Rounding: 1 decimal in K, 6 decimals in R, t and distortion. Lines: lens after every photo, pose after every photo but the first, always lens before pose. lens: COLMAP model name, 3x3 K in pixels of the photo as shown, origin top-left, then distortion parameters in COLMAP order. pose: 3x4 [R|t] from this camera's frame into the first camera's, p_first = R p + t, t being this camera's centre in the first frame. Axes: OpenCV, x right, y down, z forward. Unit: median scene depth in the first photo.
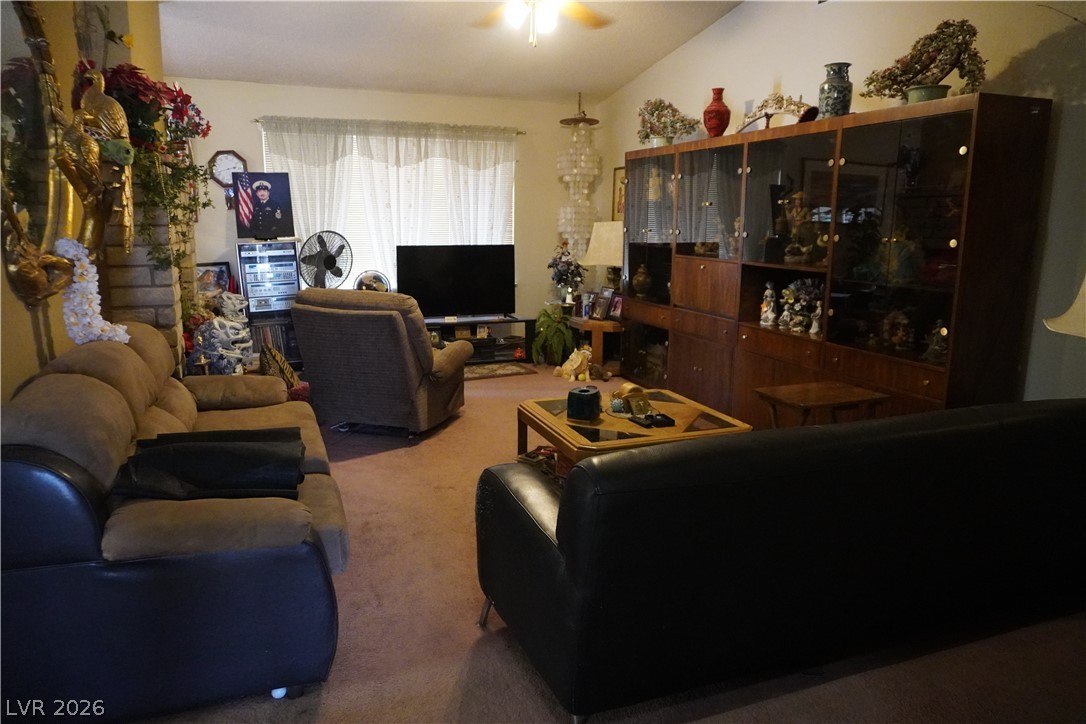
lens RADIAL K [[729.1, 0, 541.3], [0, 729.1, 357.8], [0, 0, 1]] dist [-0.043296, 0.030767]
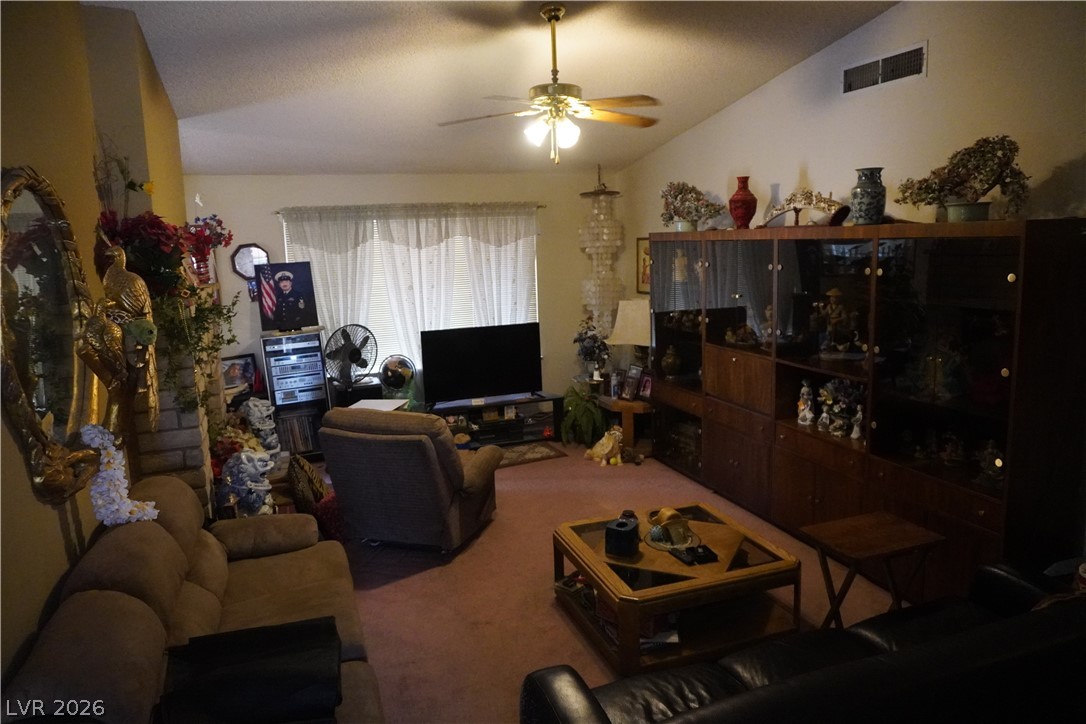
lens RADIAL K [[729.1, 0, 542.6], [0, 729.1, 360.2], [0, 0, 1]] dist [-0.043296, 0.030767]
pose [[0.998854, -0.037838, -0.029293, -0.005558], [0.037122, 0.999008, -0.024597, -0.085635], [0.030195, 0.023481, 0.999268, 0.014129]]
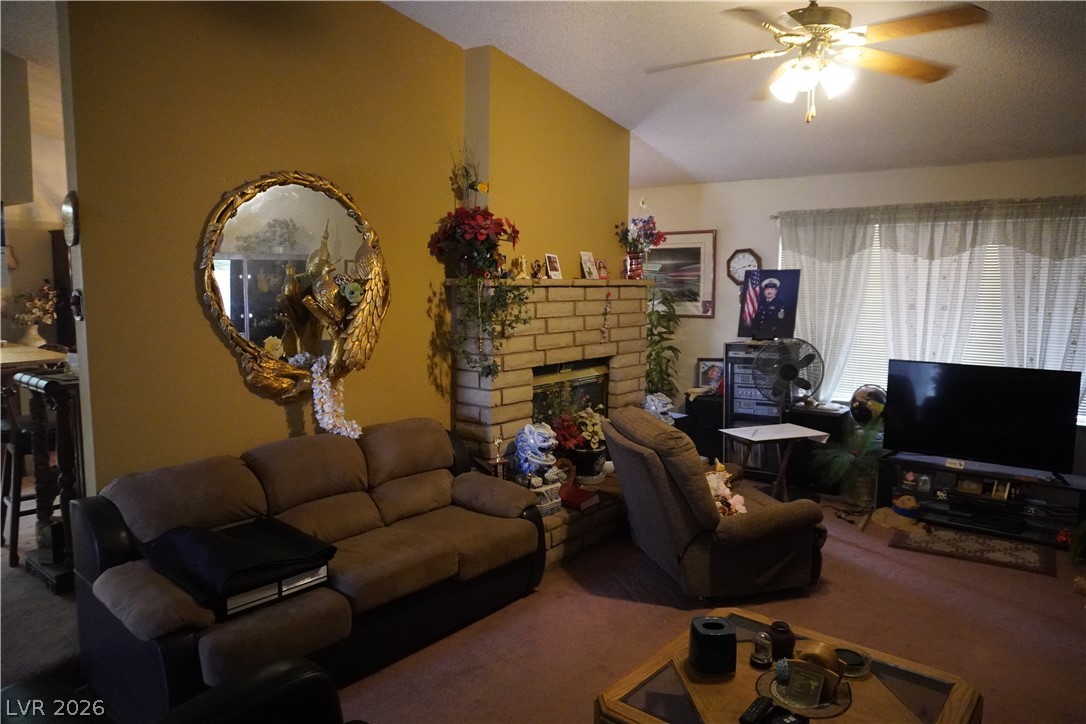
lens RADIAL K [[729.1, 0, 538.2], [0, 729.1, 353.2], [0, 0, 1]] dist [-0.043296, 0.030767]
pose [[0.496310, 0.085038, -0.863970, 0.301138], [-0.164654, 0.986348, 0.002497, -0.099968], [0.852388, 0.141017, 0.503537, 0.271086]]
